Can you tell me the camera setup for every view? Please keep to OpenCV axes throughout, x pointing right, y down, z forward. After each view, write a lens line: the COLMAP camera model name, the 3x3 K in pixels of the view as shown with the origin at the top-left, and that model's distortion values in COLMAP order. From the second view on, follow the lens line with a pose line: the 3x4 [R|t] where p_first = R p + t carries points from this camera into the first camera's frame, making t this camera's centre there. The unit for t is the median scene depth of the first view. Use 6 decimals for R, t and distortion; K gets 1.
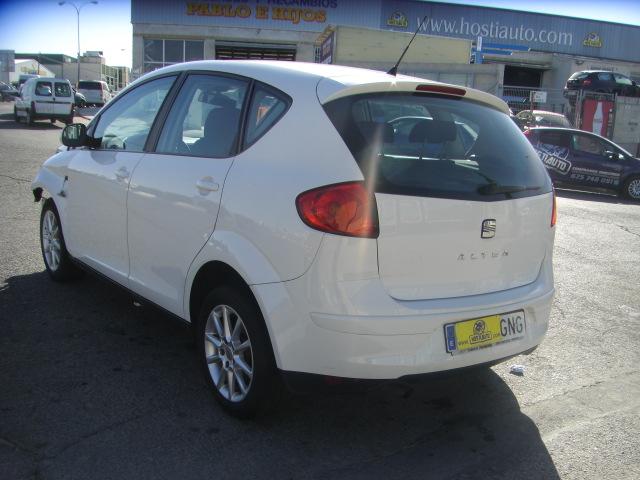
lens RADIAL K [[707.2, 0, 322.6], [0, 707.2, 240.6], [0, 0, 1]] dist [-0.004846, -0.431093]
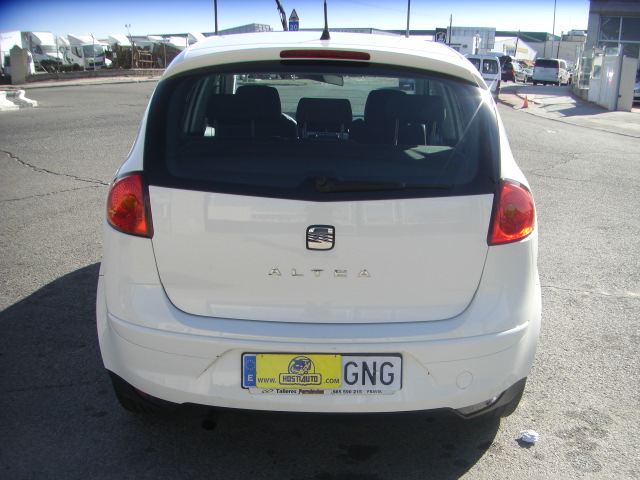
lens RADIAL K [[707.2, 0, 322.6], [0, 707.2, 240.6], [0, 0, 1]] dist [-0.004846, -0.431093]
pose [[0.818454, 0.098317, -0.566098, 0.659305], [-0.080891, 0.995155, 0.055882, -0.055918], [0.568850, 0.000056, 0.822441, 0.383420]]
